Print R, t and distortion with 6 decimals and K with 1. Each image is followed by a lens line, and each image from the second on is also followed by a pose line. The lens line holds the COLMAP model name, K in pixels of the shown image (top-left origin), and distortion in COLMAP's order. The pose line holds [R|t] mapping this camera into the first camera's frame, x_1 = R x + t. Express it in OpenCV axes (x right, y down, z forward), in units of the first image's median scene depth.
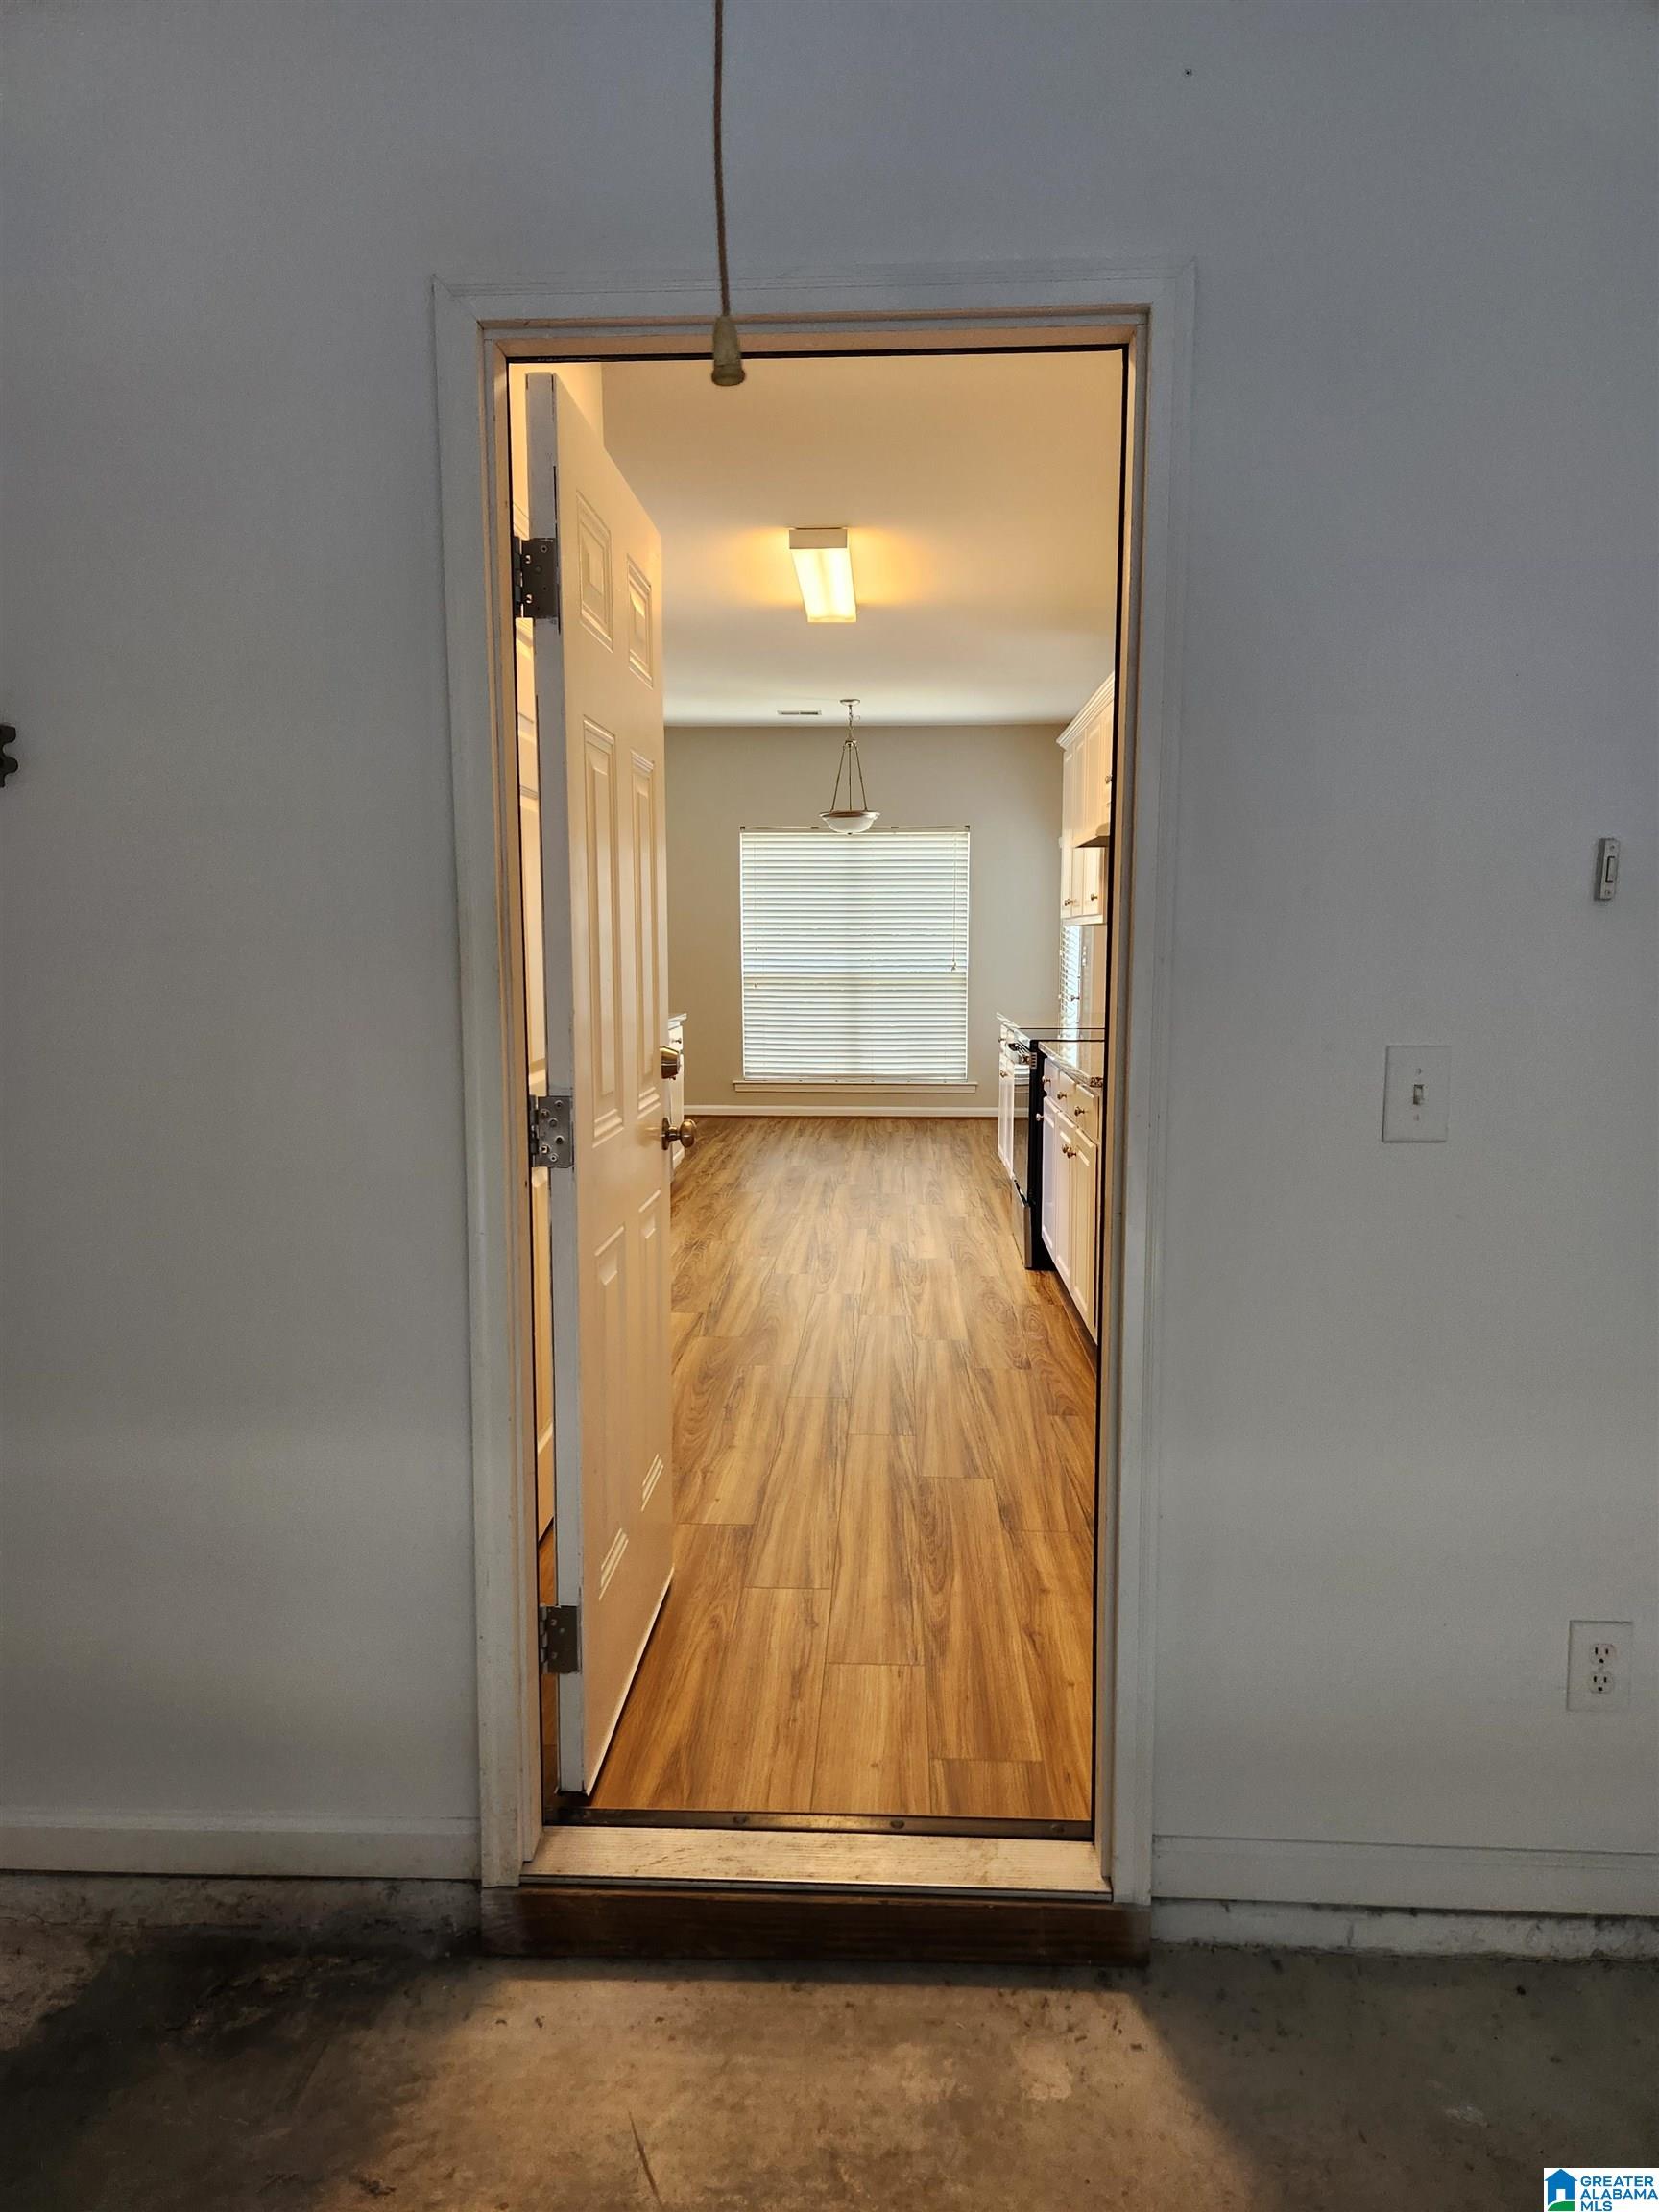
lens RADIAL K [[1485.3, 0, 829.5], [0, 1485.3, 1106.0], [0, 0, 1]] dist [0.079627, -0.076269]
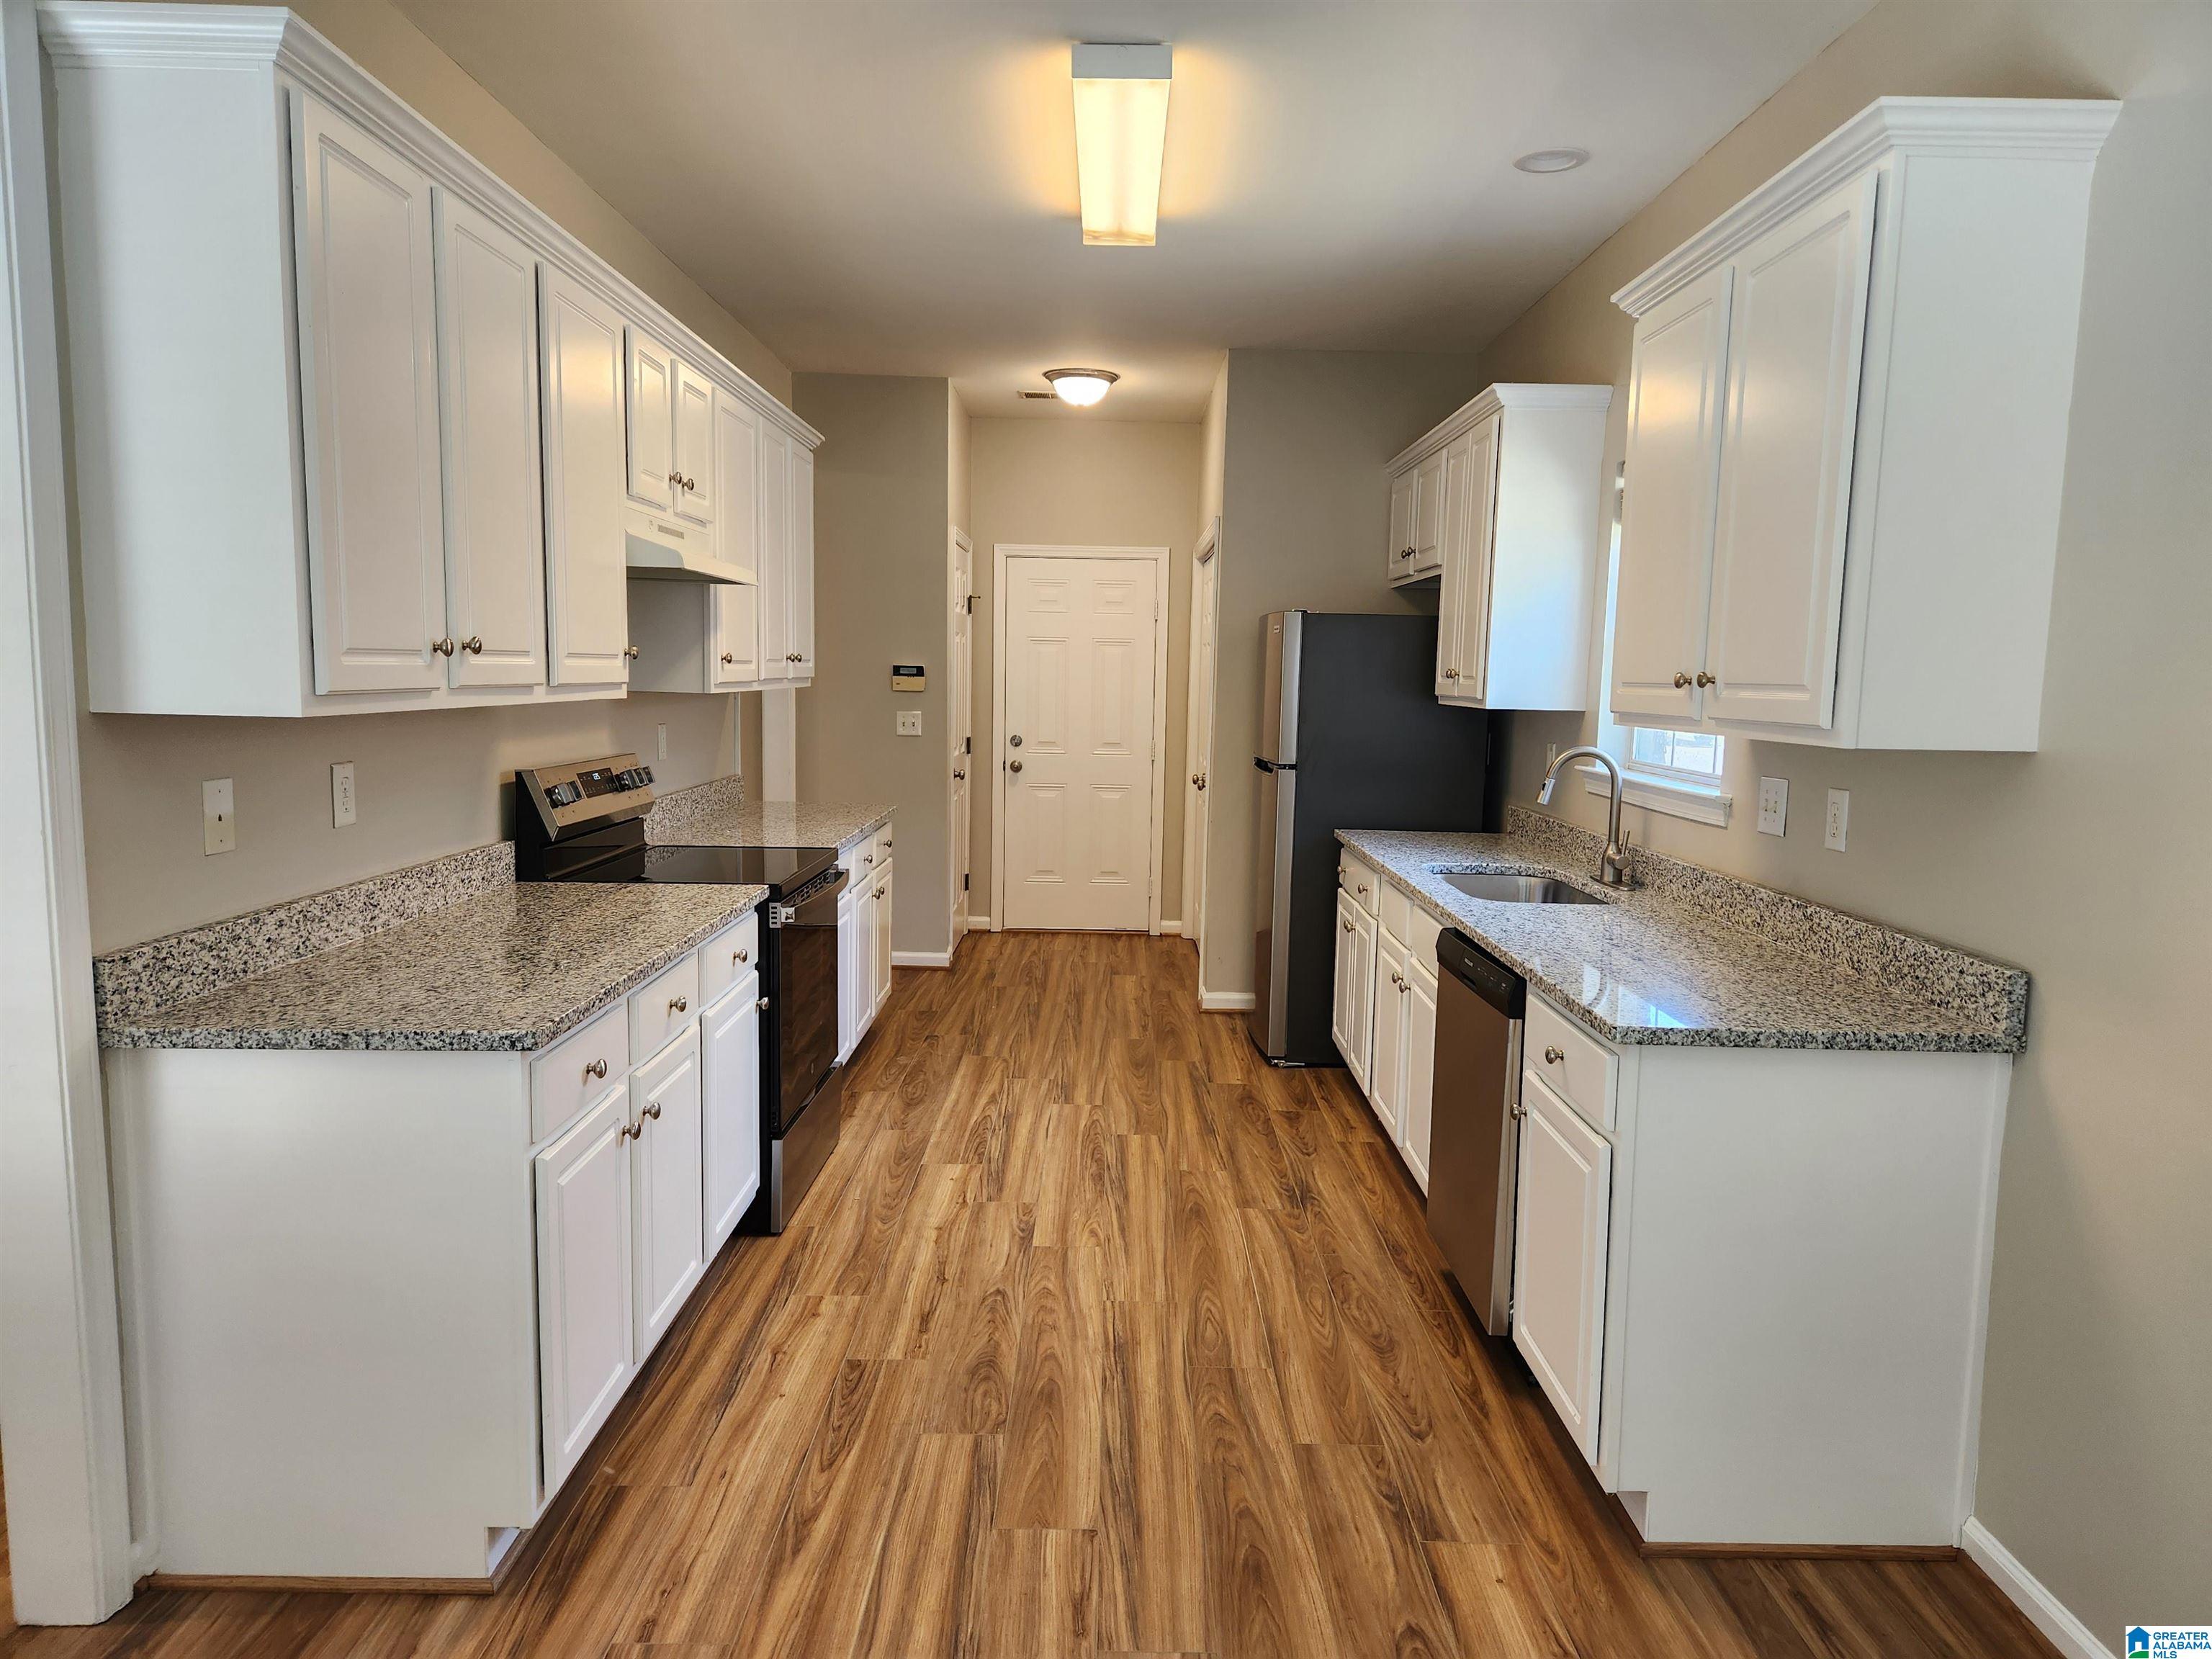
lens RADIAL K [[1477.5, 0, 1113.5], [0, 1477.5, 840.8], [0, 0, 1]] dist [0.078089, -0.071264]
pose [[-0.998893, -0.013362, -0.045107, 0.027773], [-0.023206, 0.973999, 0.225362, -0.240155], [0.040923, 0.226159, -0.973230, 1.871058]]
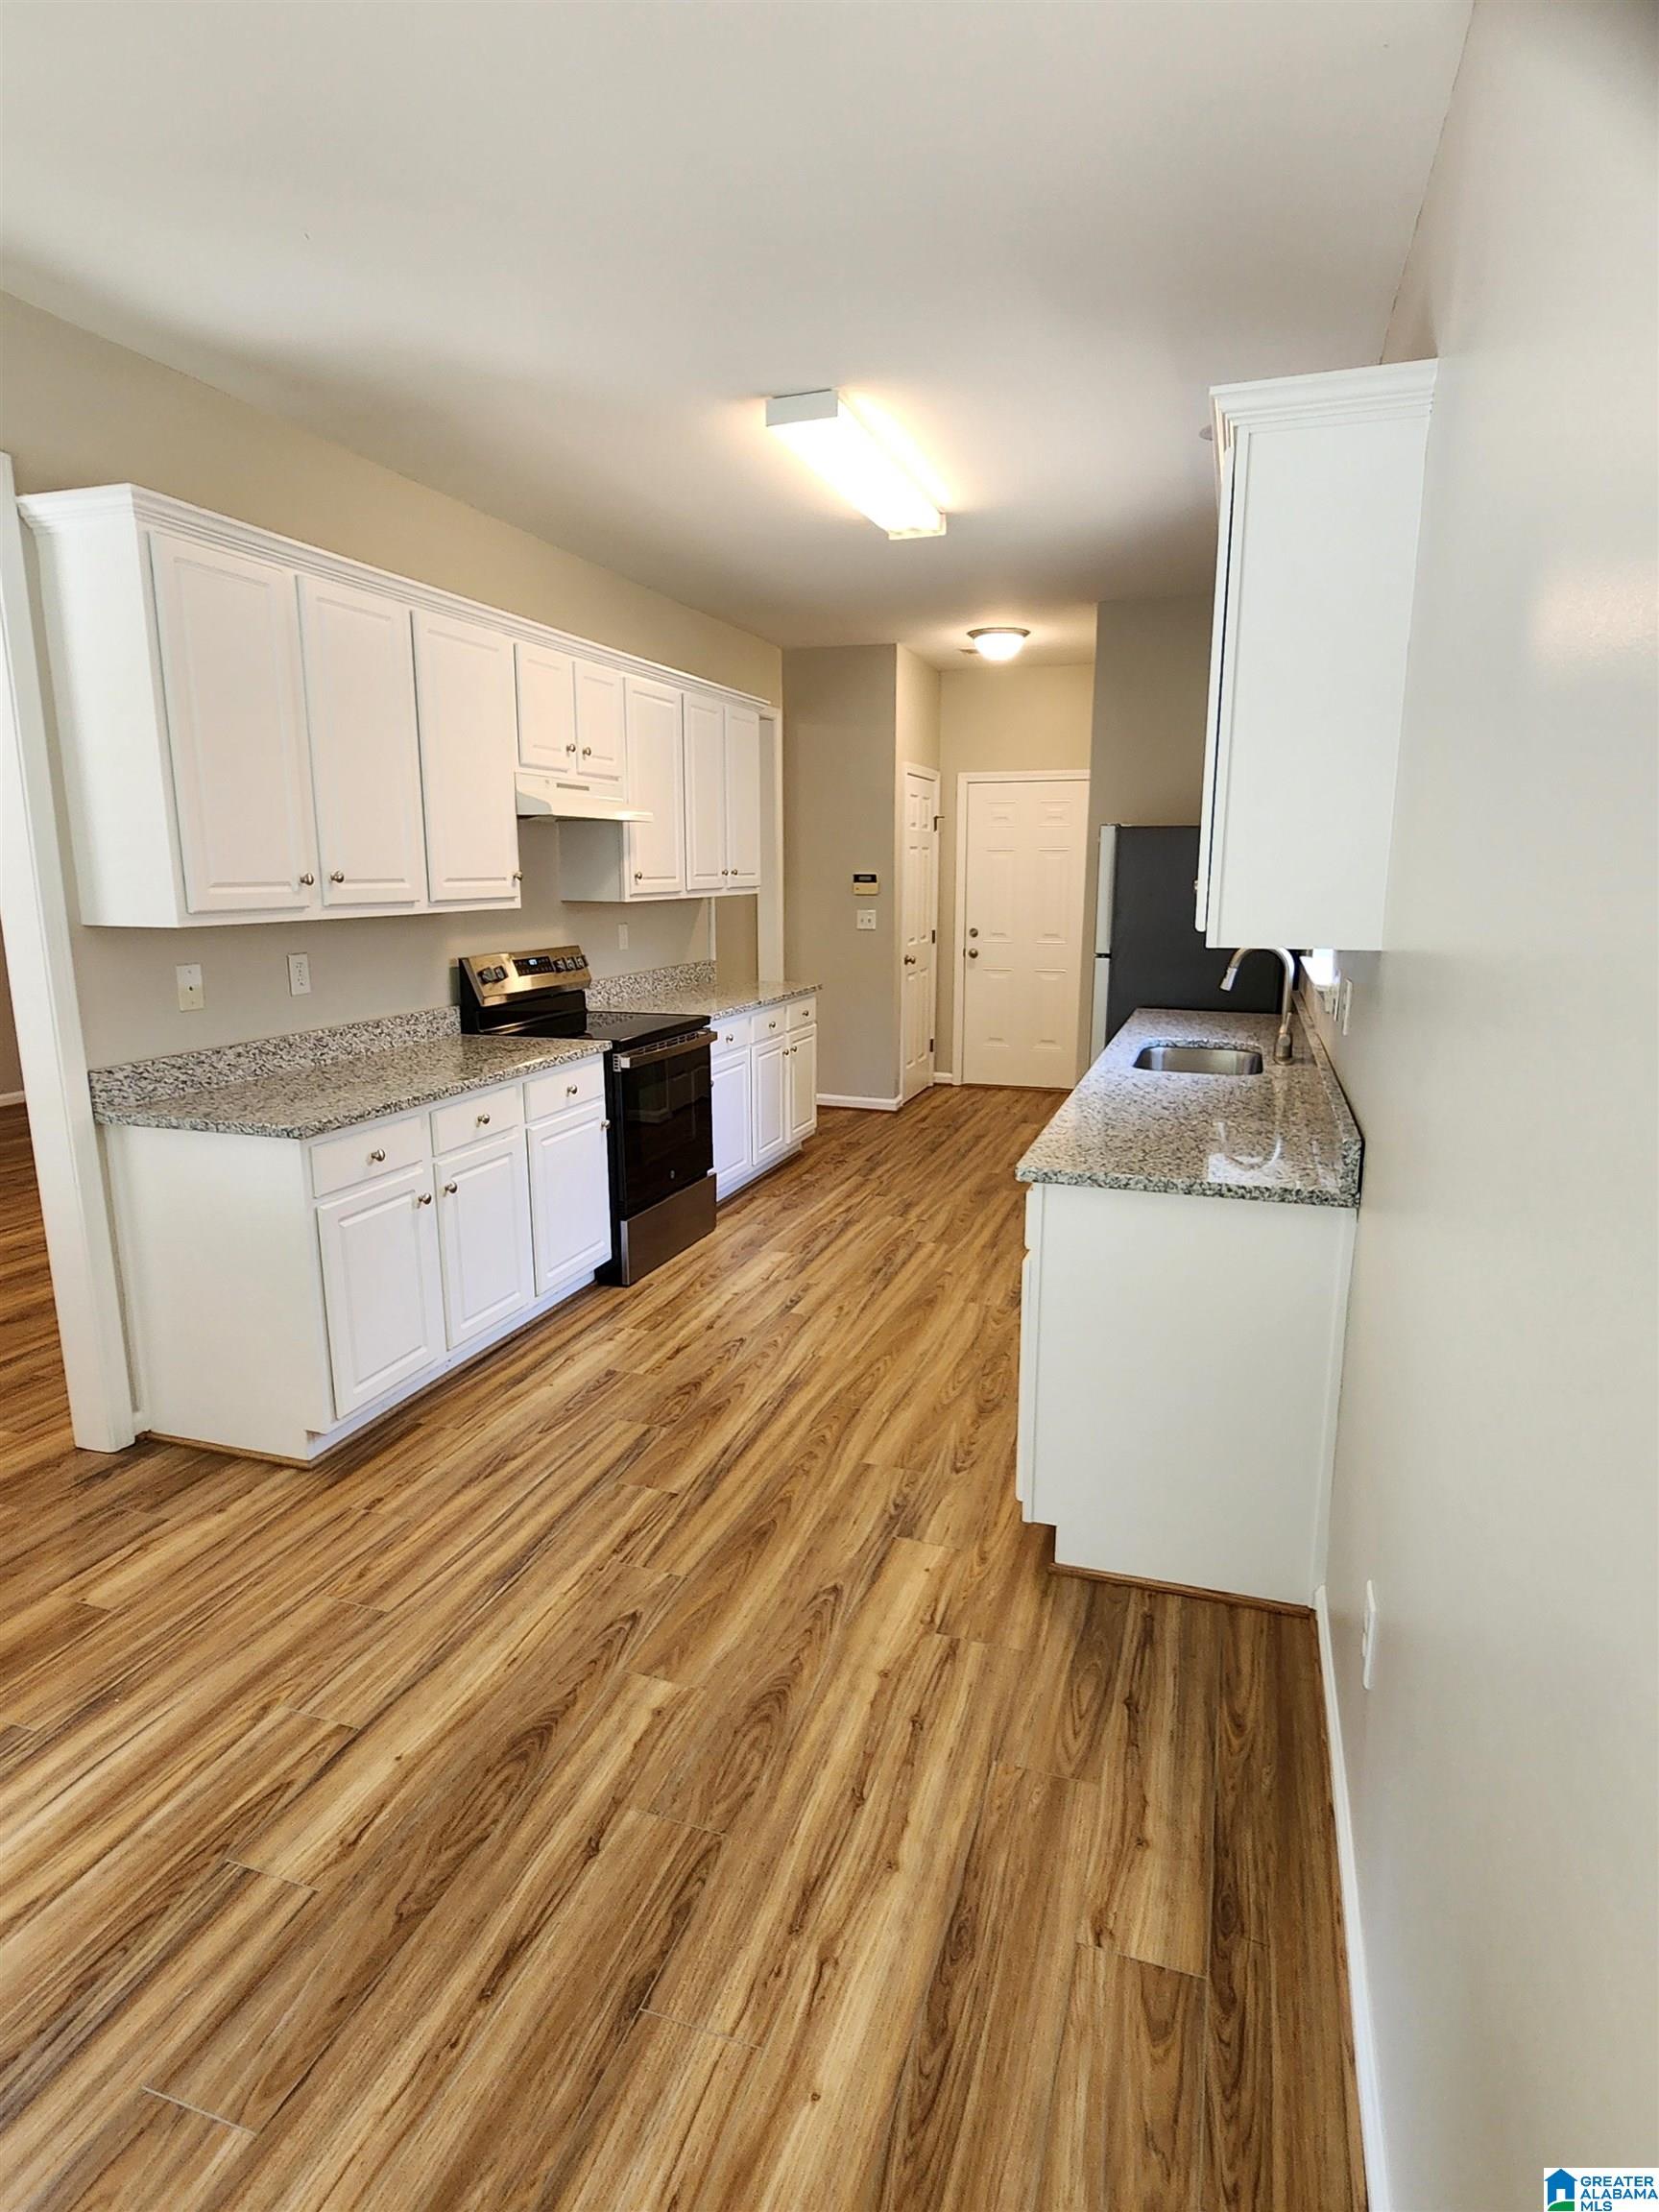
lens RADIAL K [[1203.0, 0, 829.5], [0, 1203.0, 1106.0], [0, 0, 1]] dist [0.008496, 0.000126]
pose [[-0.958823, -0.053856, 0.278850, -0.198542], [0.033443, 0.953613, 0.299172, -0.250401], [-0.282027, 0.296179, -0.912545, 1.886685]]
